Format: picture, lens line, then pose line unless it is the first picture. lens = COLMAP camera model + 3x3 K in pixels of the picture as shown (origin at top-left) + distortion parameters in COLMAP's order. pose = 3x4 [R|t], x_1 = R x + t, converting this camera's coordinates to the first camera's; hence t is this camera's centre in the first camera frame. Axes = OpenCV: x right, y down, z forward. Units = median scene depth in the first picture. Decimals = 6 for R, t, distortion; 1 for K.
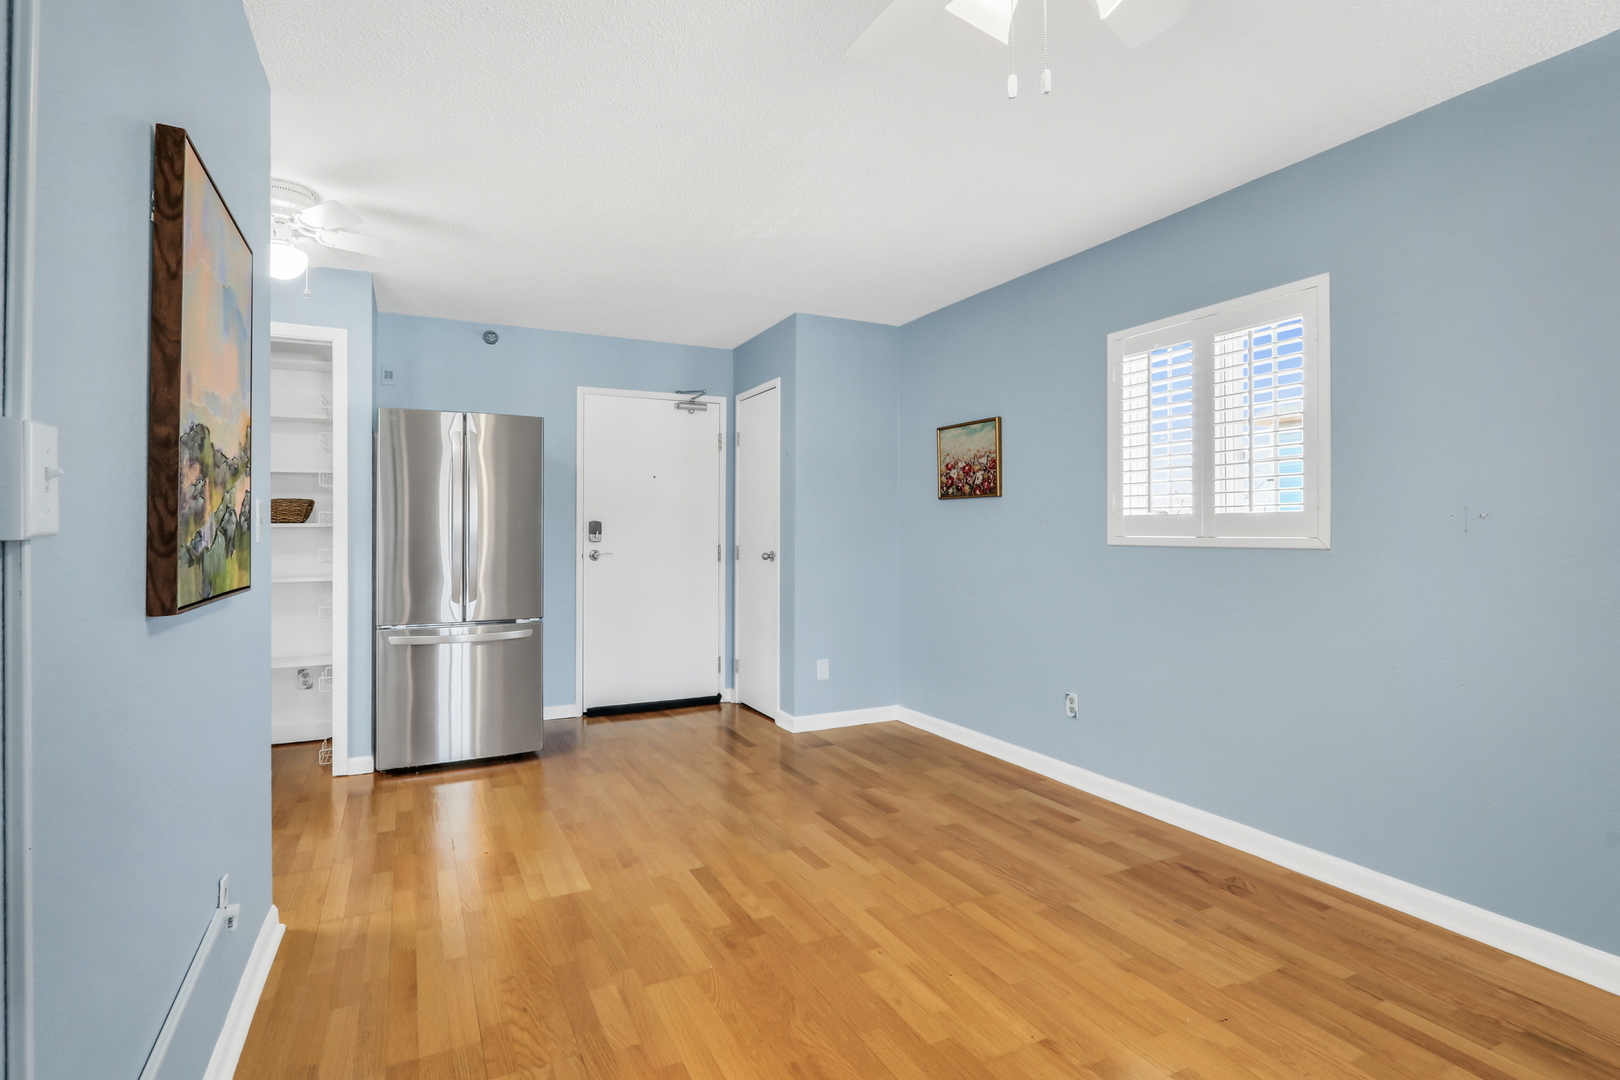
lens RADIAL K [[788.4, 0, 803.9], [0, 788.4, 530.7], [0, 0, 1]] dist [-0.020077, 0.001723]
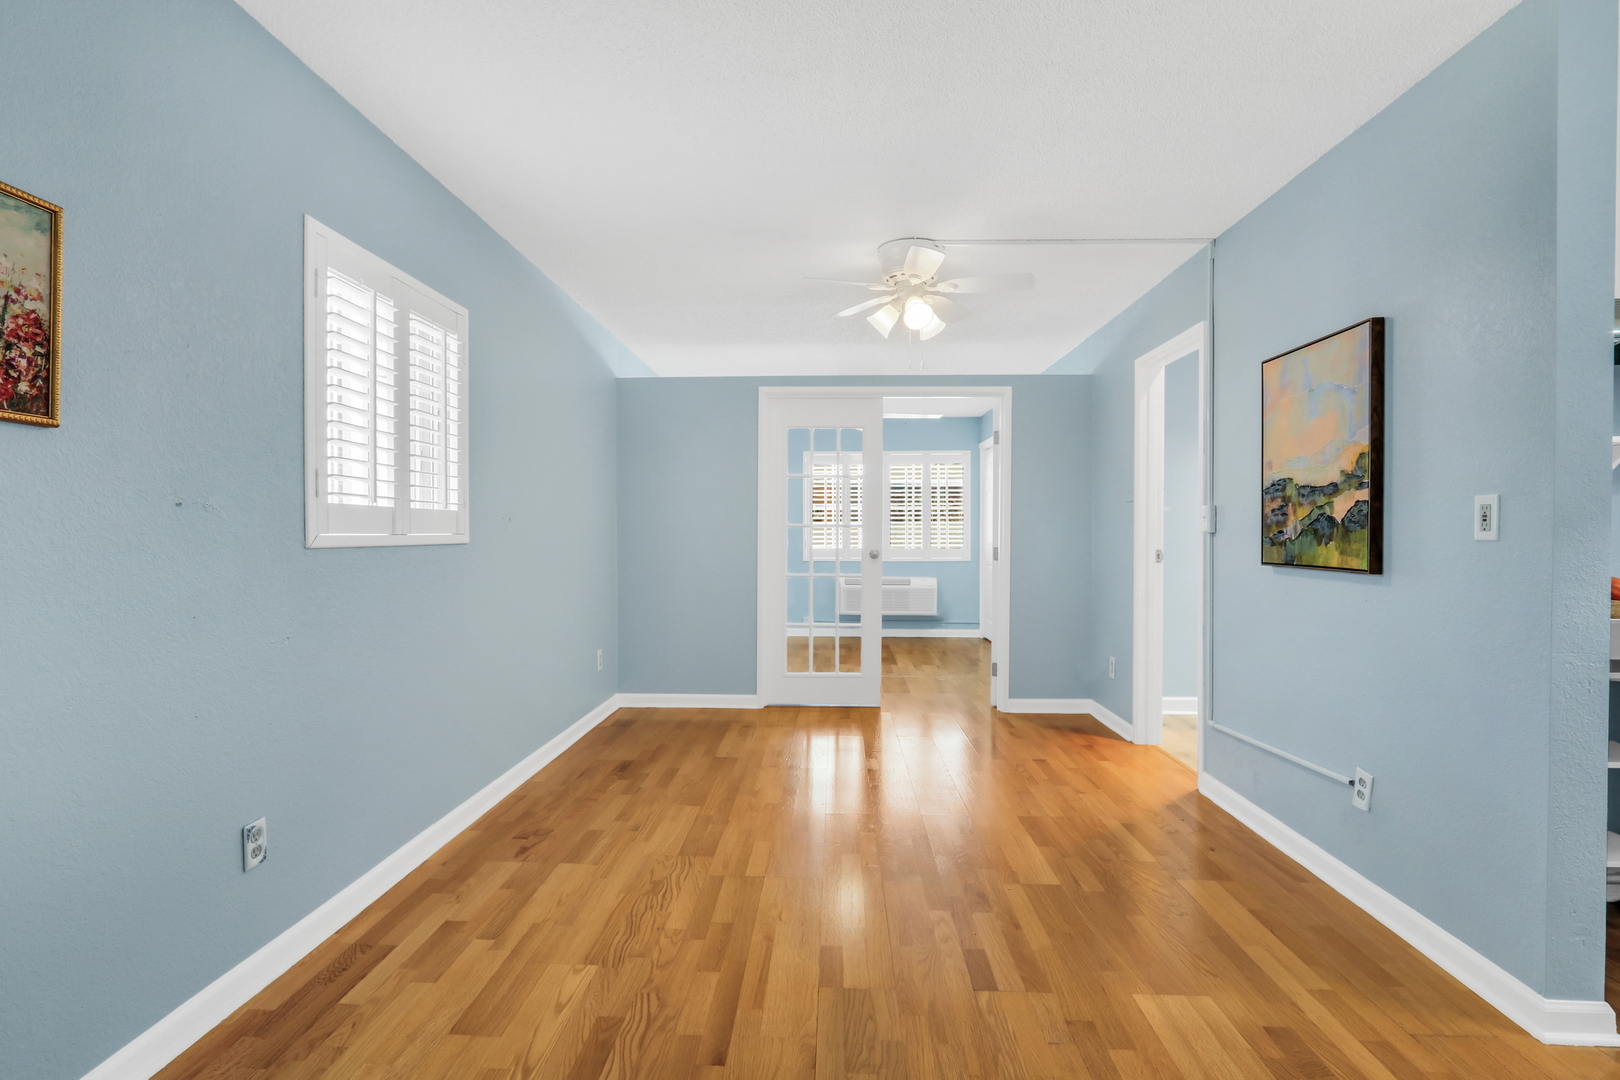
lens RADIAL K [[788.4, 0, 796.7], [0, 788.4, 538.0], [0, 0, 1]] dist [-0.020077, 0.001723]
pose [[-0.869397, -0.004386, 0.494095, -0.289788], [-0.001780, 0.999982, 0.005745, 0.005986], [-0.494111, 0.004115, -0.869389, 1.465715]]
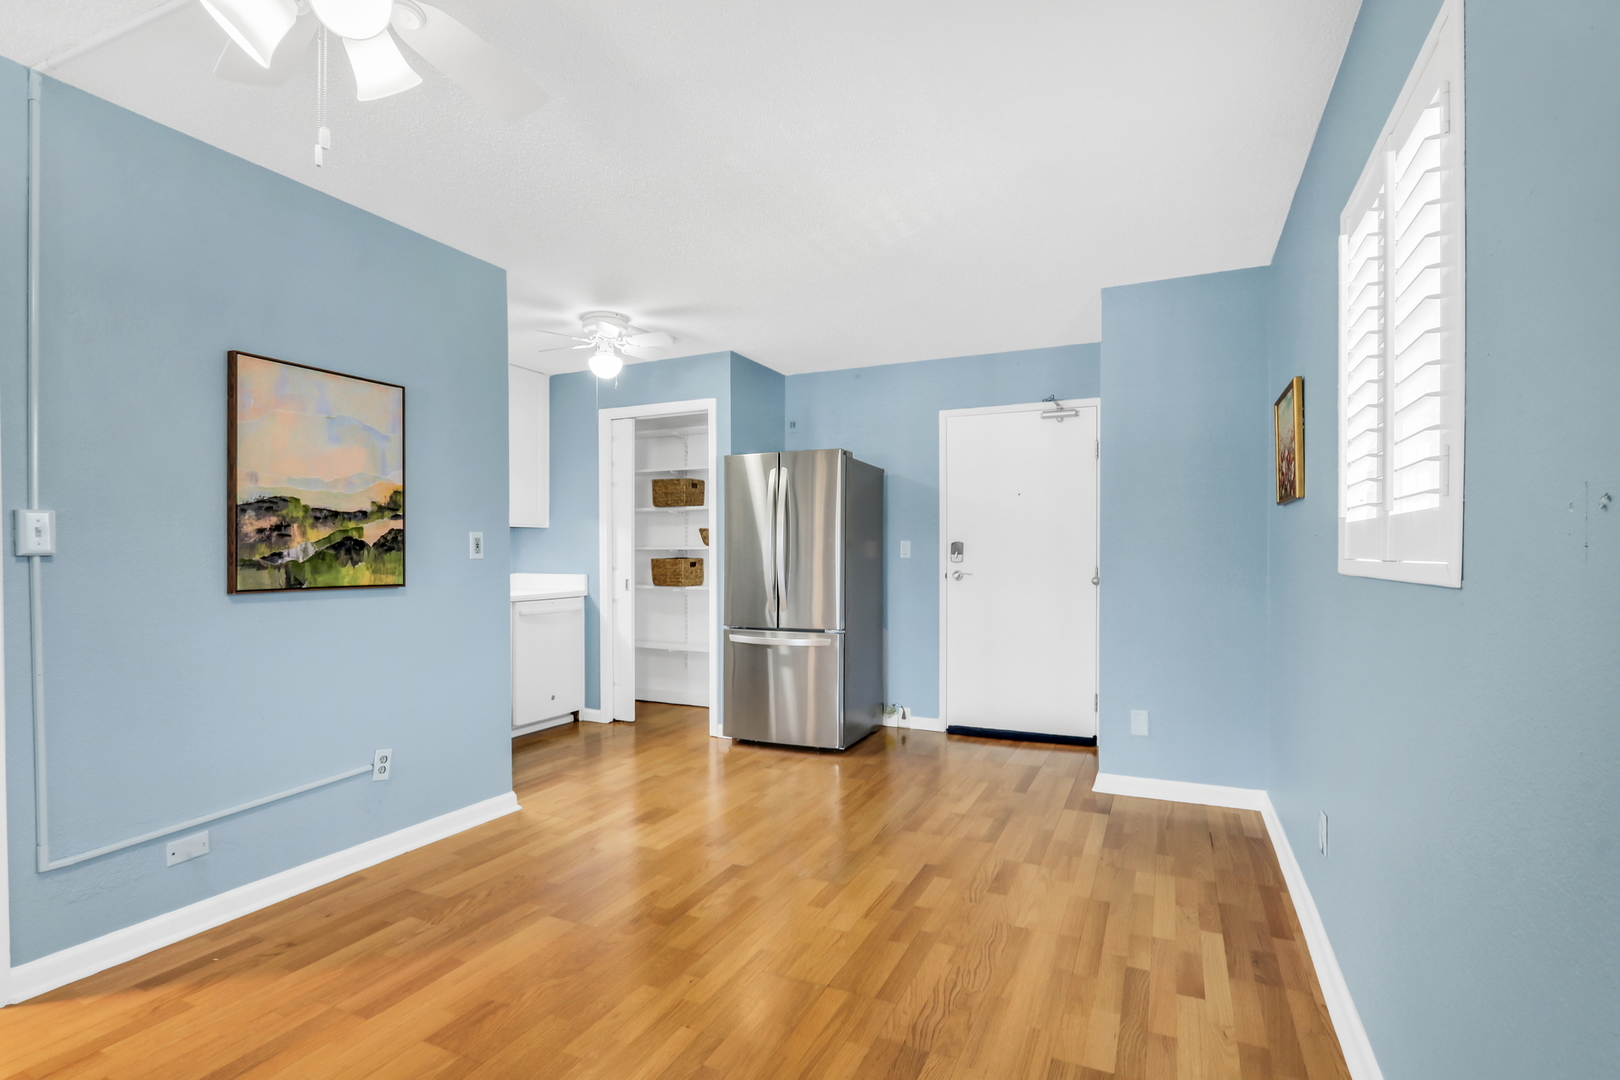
lens RADIAL K [[788.4, 0, 801.3], [0, 788.4, 548.5], [0, 0, 1]] dist [-0.020077, 0.001723]
pose [[0.619171, -0.004016, -0.785246, 0.650236], [0.001396, 0.999991, -0.004014, 0.001197], [0.785255, 0.001389, 0.619171, 0.341673]]
